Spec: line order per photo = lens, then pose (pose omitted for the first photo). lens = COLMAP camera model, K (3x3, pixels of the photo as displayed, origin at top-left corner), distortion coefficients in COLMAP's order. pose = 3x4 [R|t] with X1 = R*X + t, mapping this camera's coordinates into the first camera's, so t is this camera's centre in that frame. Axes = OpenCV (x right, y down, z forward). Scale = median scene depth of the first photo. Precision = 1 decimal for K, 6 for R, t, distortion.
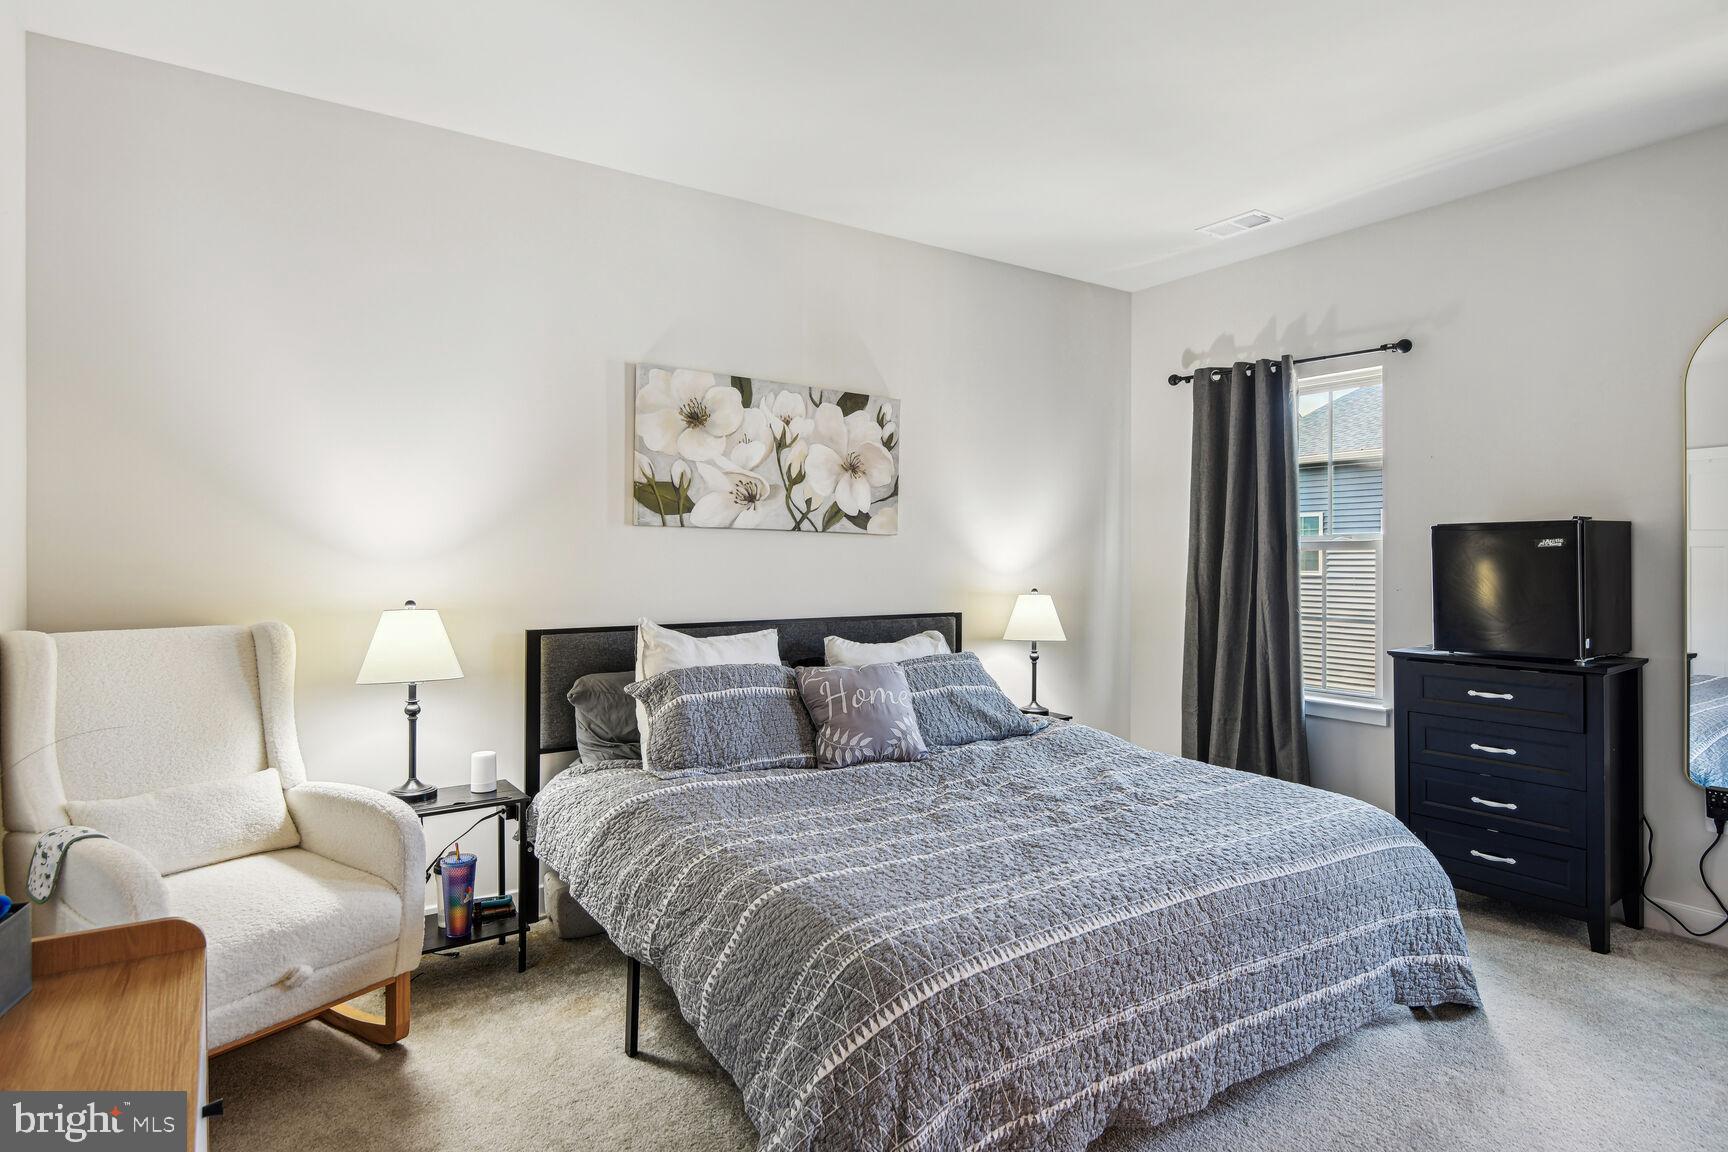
lens RADIAL K [[917.9, 0, 874.0], [0, 917.9, 574.3], [0, 0, 1]] dist [0.026306, -0.009048]
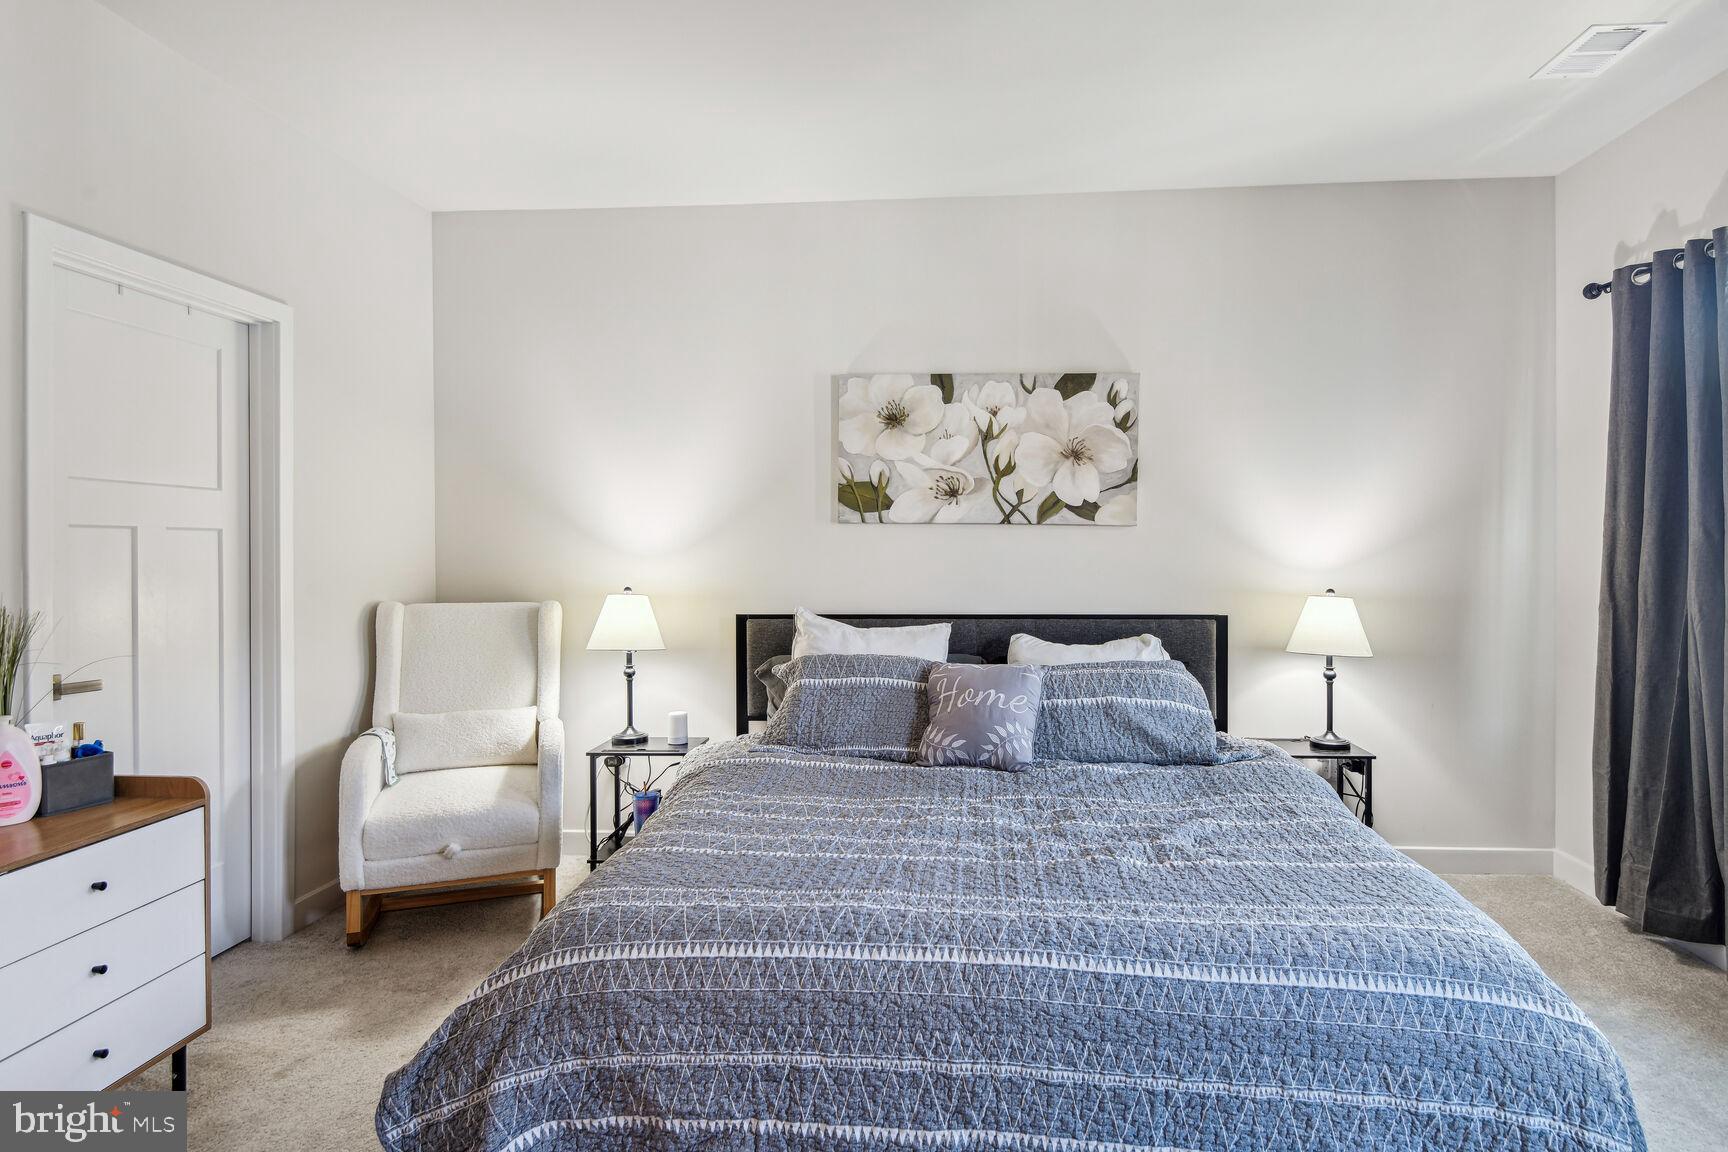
lens RADIAL K [[917.9, 0, 889.8], [0, 917.9, 560.7], [0, 0, 1]] dist [0.026306, -0.009048]
pose [[0.789514, 0.001737, -0.613730, 0.461162], [-0.006211, 0.999967, -0.005161, -0.002733], [0.613701, 0.007886, 0.789499, 0.175151]]
